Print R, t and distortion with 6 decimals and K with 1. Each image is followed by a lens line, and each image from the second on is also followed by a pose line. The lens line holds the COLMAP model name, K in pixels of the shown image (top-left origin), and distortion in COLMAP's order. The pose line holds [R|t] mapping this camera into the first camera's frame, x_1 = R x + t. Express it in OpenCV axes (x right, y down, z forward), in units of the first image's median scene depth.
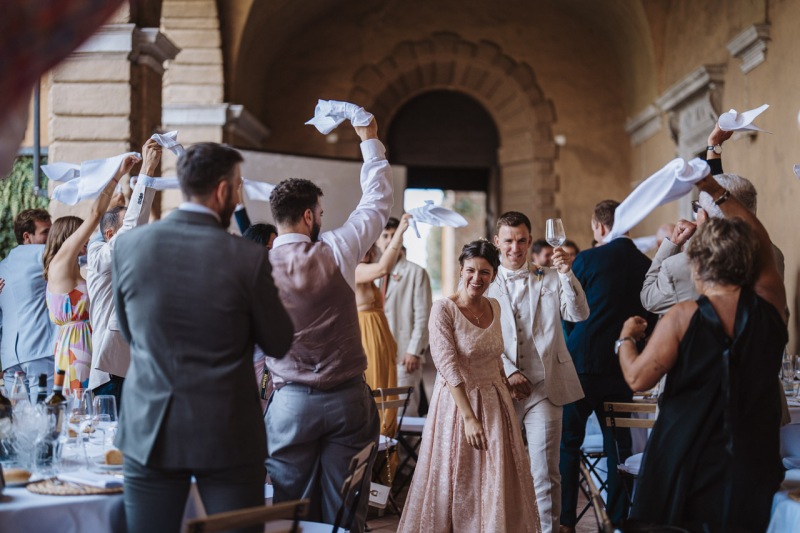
lens RADIAL K [[883.6, 0, 400.0], [0, 883.6, 266.5], [0, 0, 1]] dist [-0.004377, -0.000309]
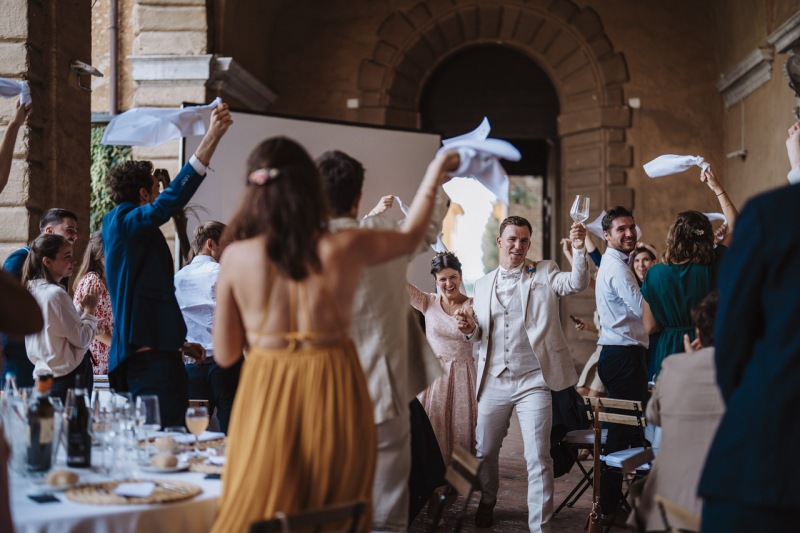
lens RADIAL K [[883.6, 0, 400.0], [0, 883.6, 266.5], [0, 0, 1]] dist [-0.004377, -0.000309]
pose [[0.997838, -0.000769, -0.065716, 0.020814], [0.000874, 0.999998, 0.001565, 0.004777], [0.065714, -0.001619, 0.997837, 0.182697]]
